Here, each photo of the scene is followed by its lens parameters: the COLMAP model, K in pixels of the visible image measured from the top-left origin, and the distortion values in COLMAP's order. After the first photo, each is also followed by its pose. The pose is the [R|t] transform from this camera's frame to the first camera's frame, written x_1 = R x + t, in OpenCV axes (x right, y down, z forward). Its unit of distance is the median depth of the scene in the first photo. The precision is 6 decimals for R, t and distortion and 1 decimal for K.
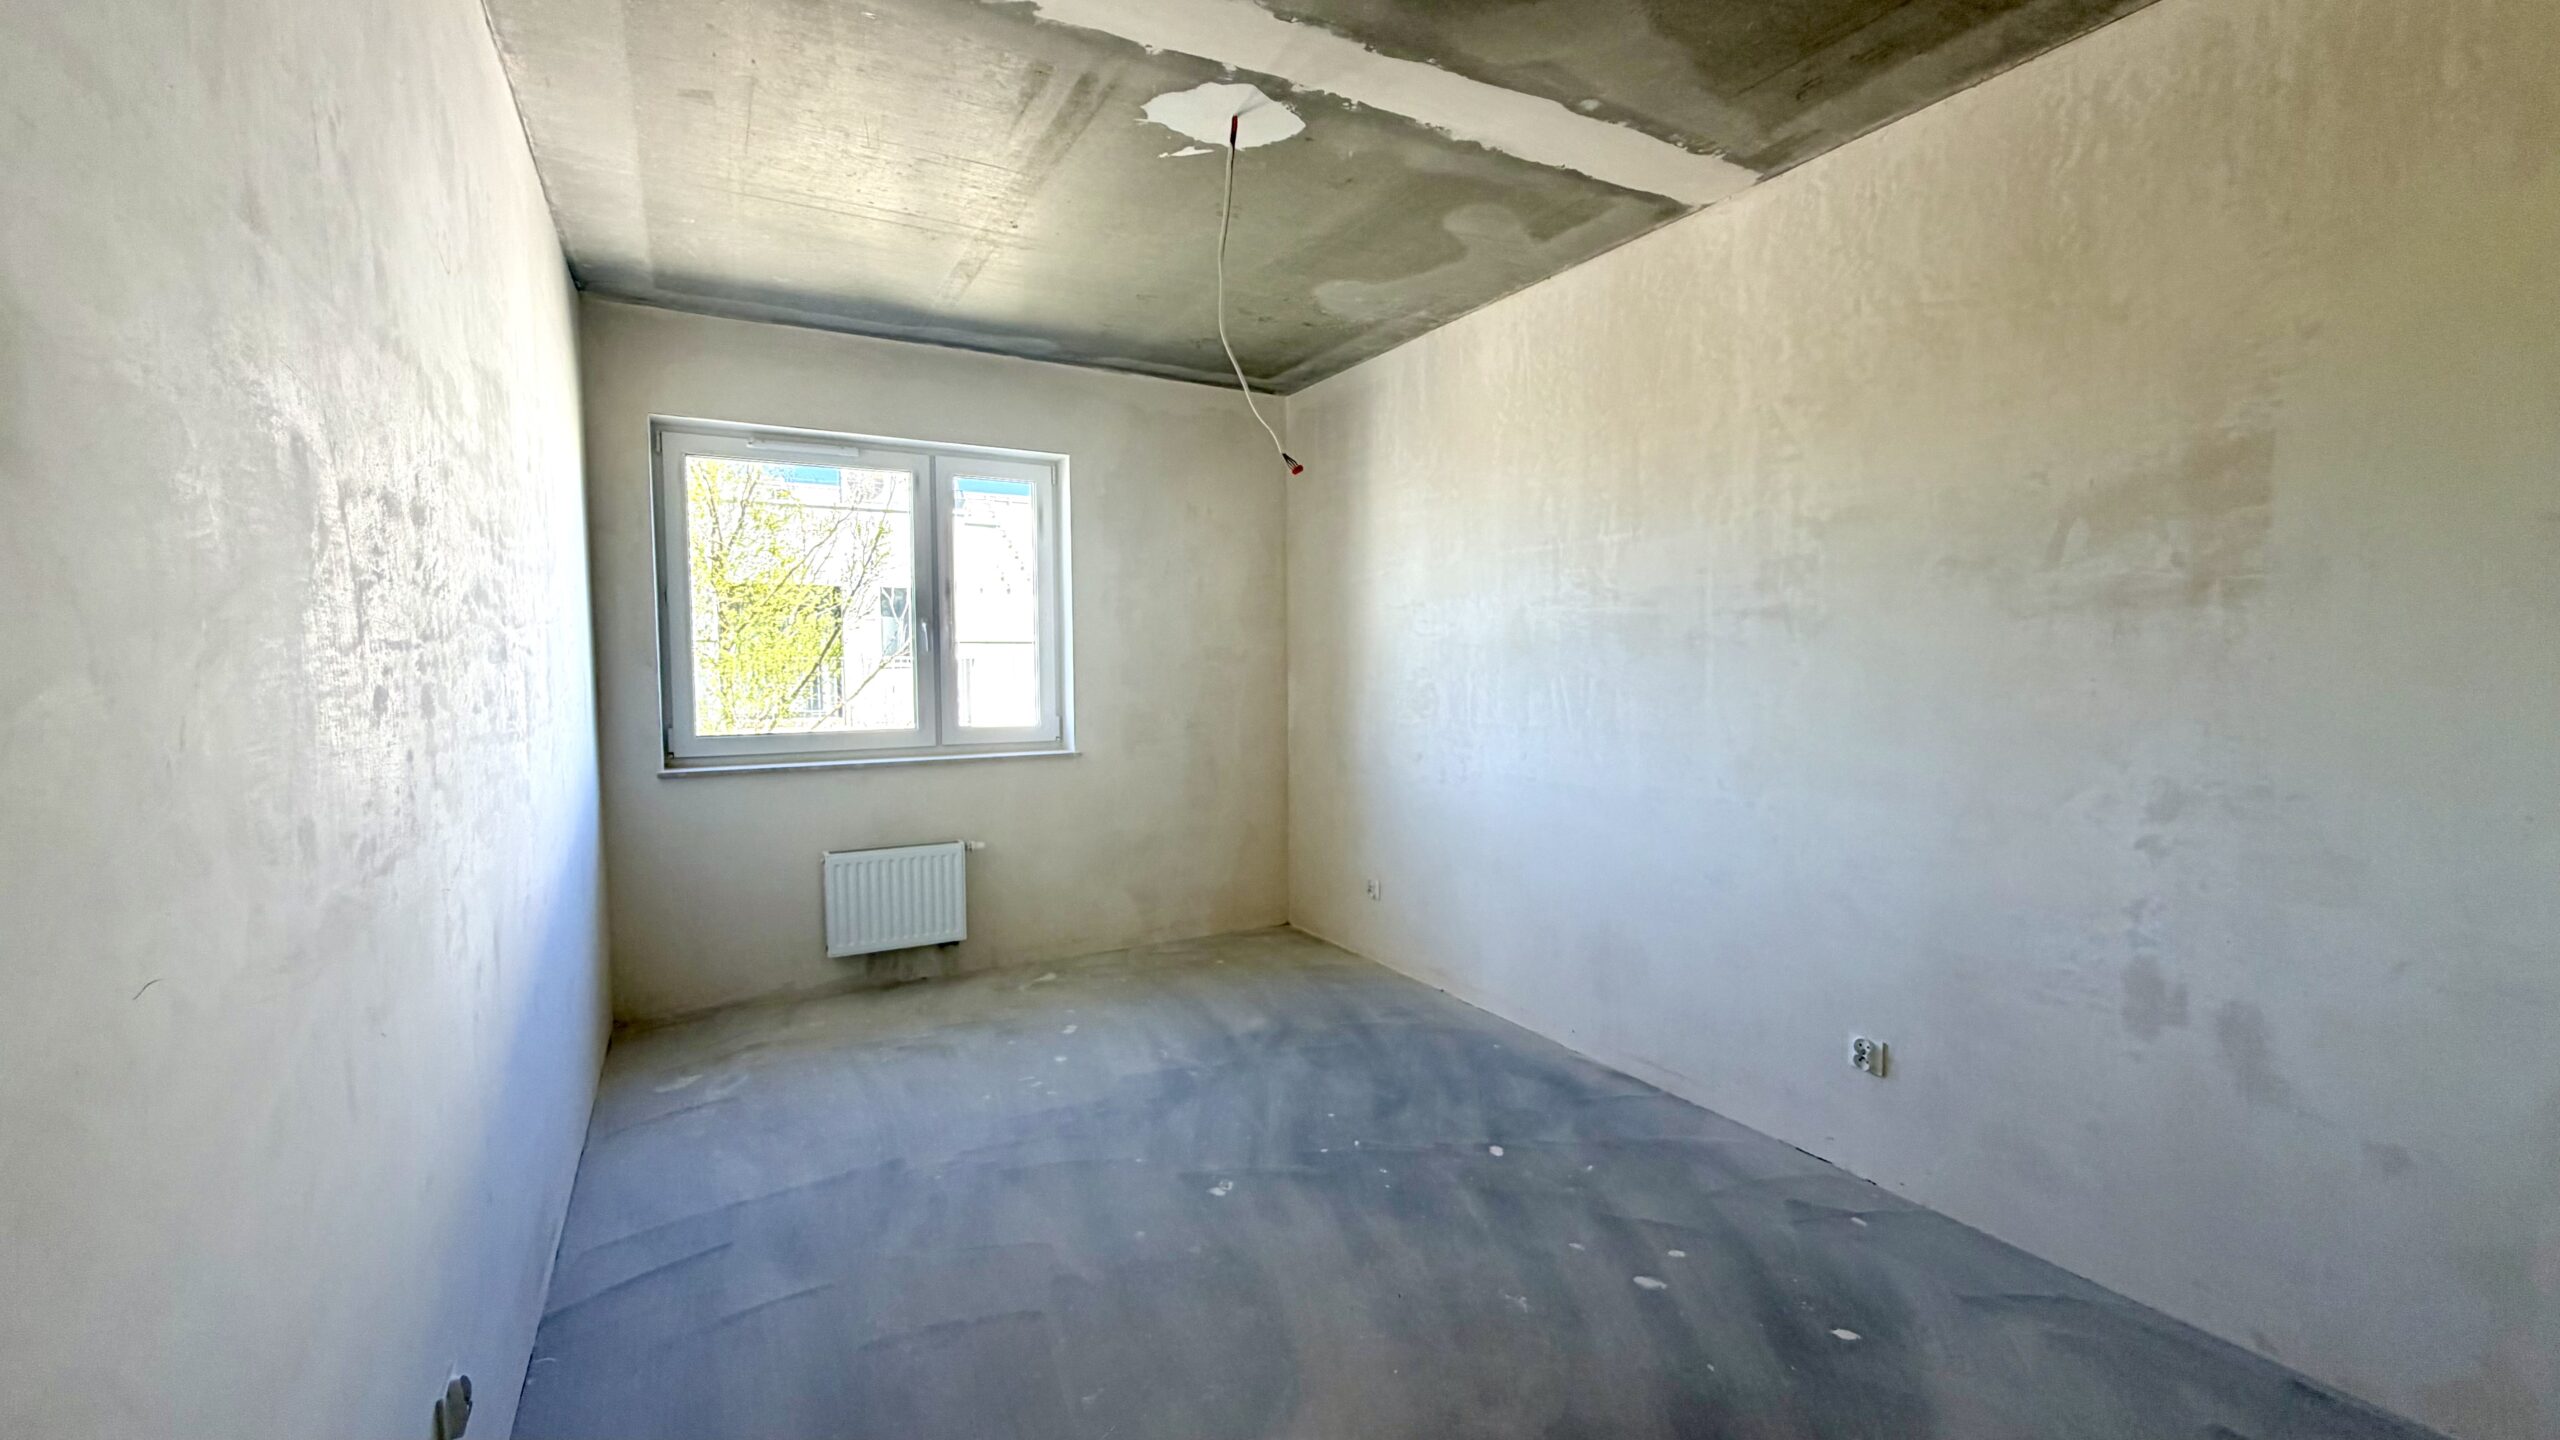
lens RADIAL K [[1043.9, 0, 1272.4], [0, 1043.9, 728.2], [0, 0, 1]] dist [0.000514, 0.000012]
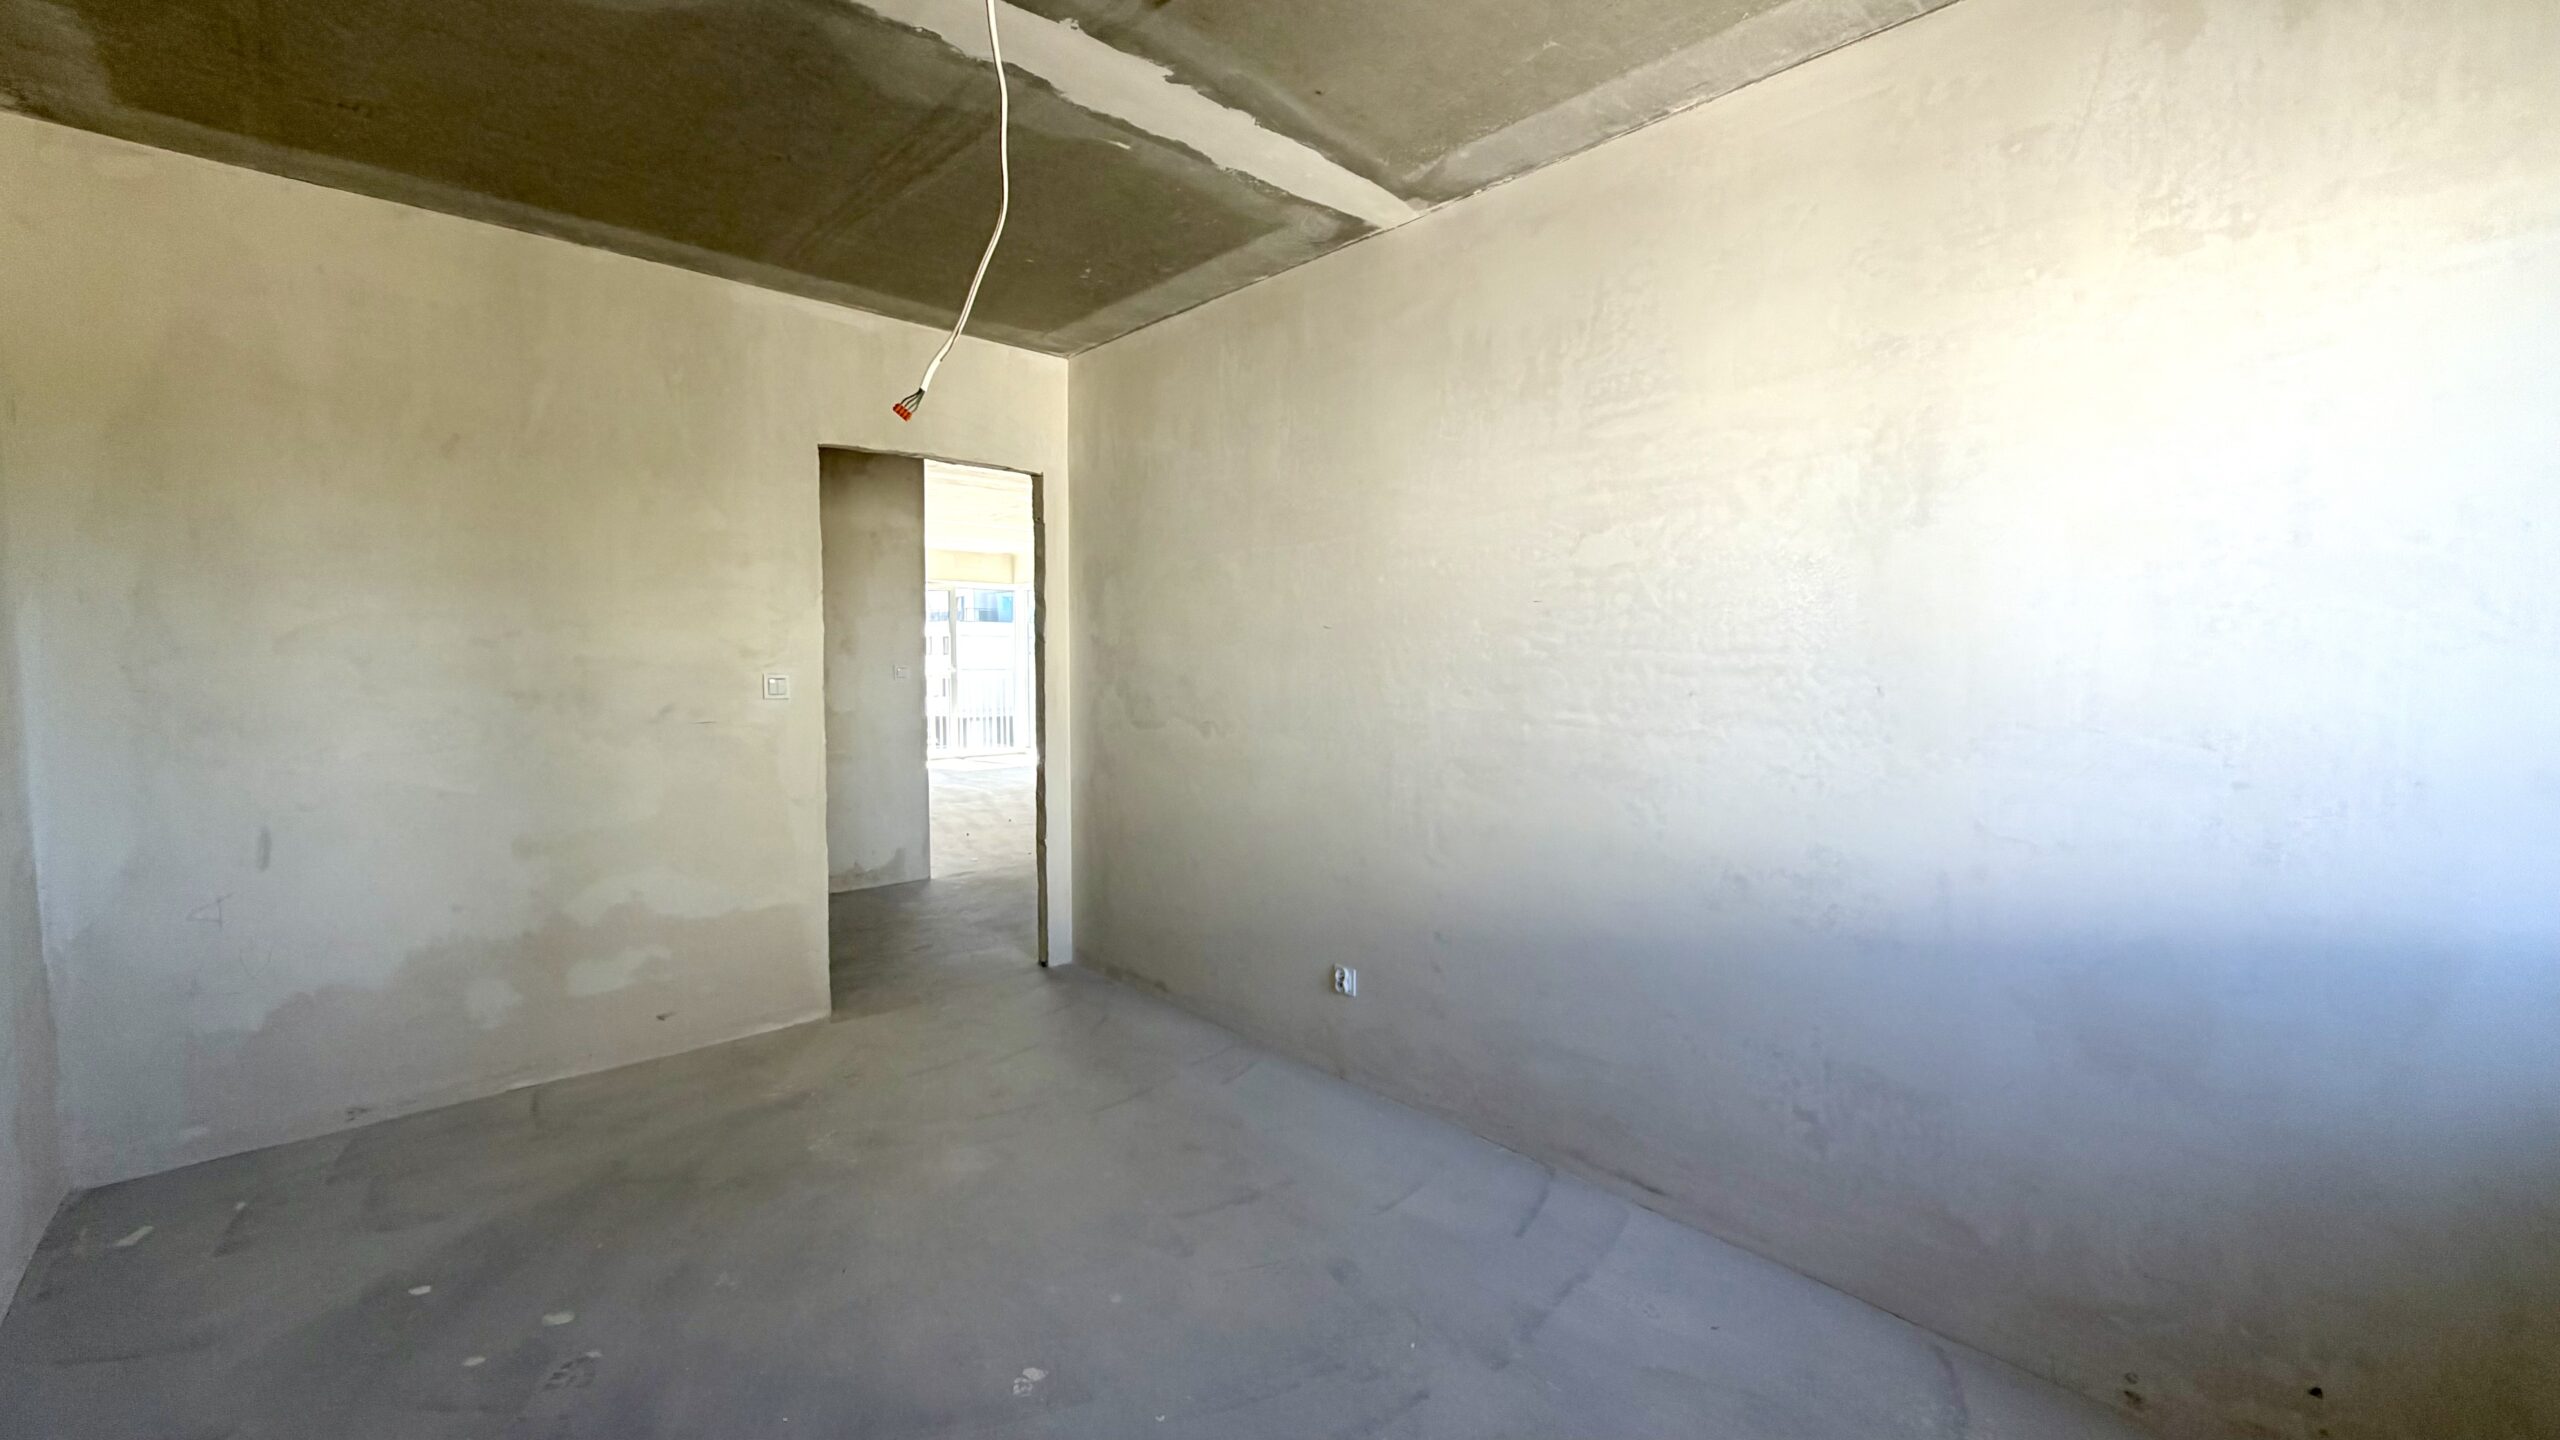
lens RADIAL K [[1043.9, 0, 1286.7], [0, 1043.9, 717.4], [0, 0, 1]] dist [0.000514, 0.000012]
pose [[-0.970737, 0.016378, -0.239584, -0.050595], [-0.015072, 0.991550, 0.128849, -0.113105], [0.239670, 0.128690, -0.962288, 1.540513]]
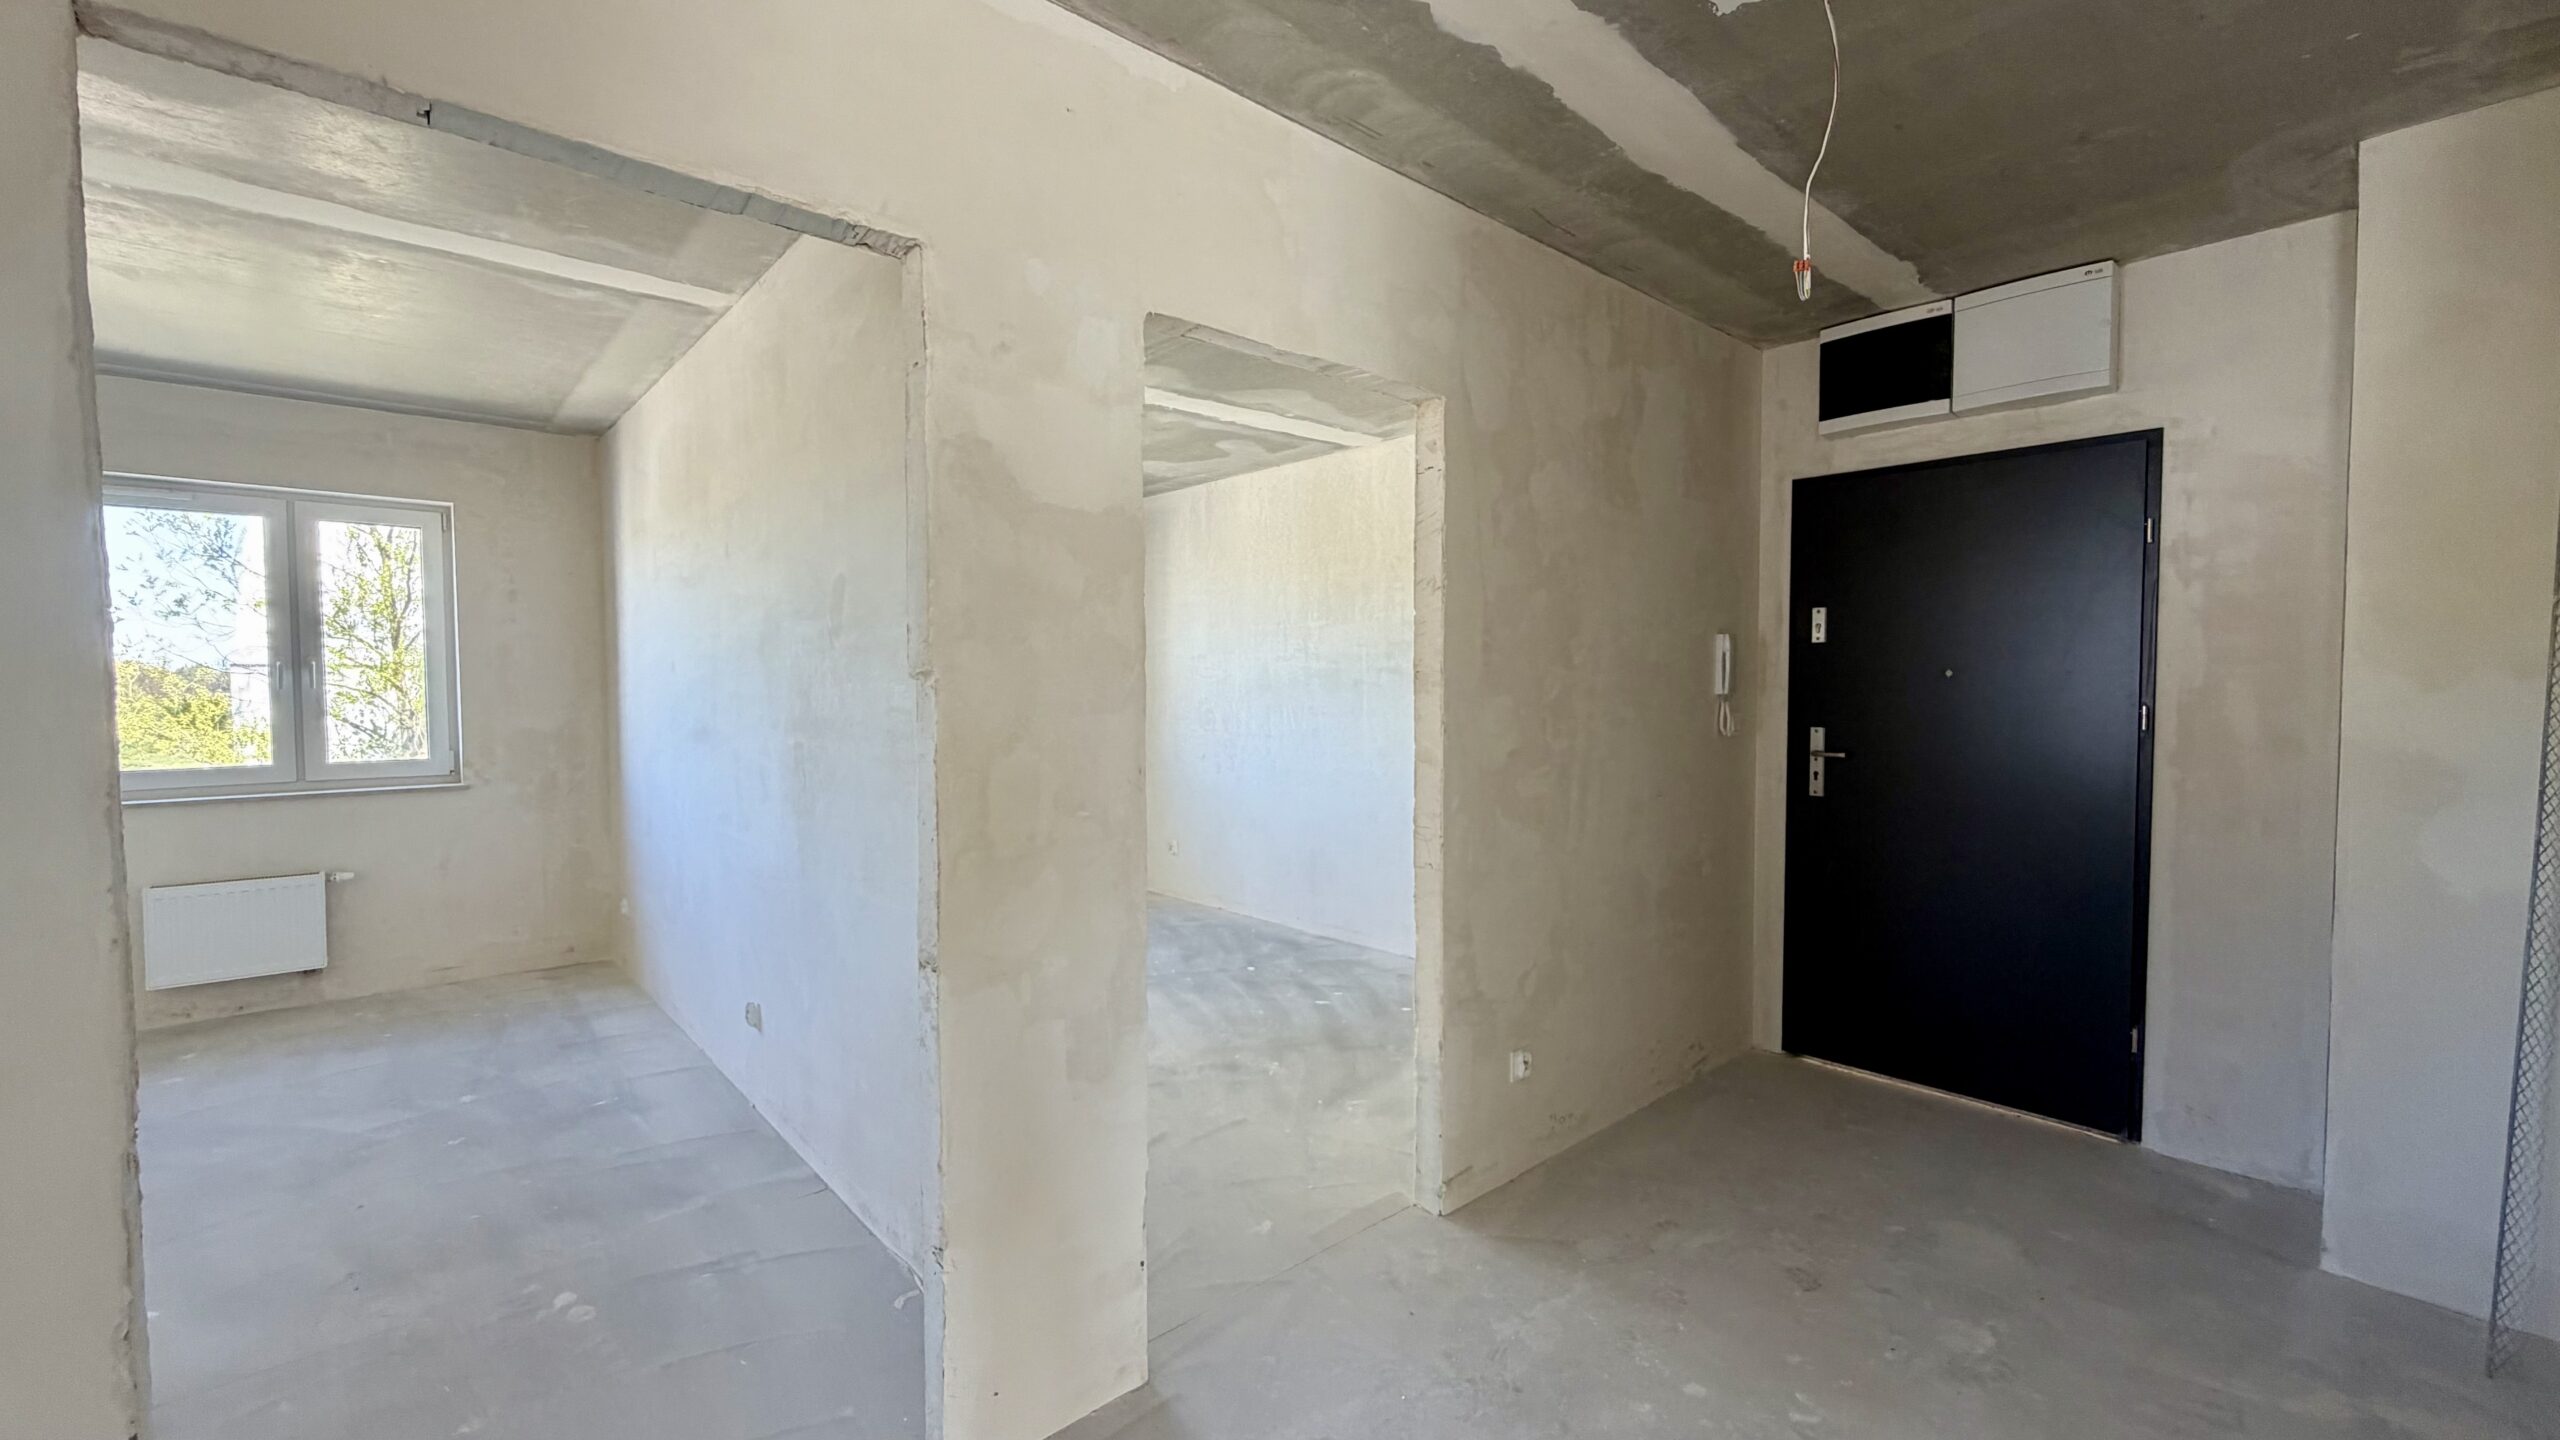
lens RADIAL K [[1043.9, 0, 1280.6], [0, 1043.9, 726.8], [0, 0, 1]] dist [0.000514, 0.000012]
pose [[0.975193, -0.006039, 0.221274, -0.126269], [0.011842, 0.999620, -0.024909, 0.033506], [-0.221039, 0.026911, 0.974894, -0.750067]]
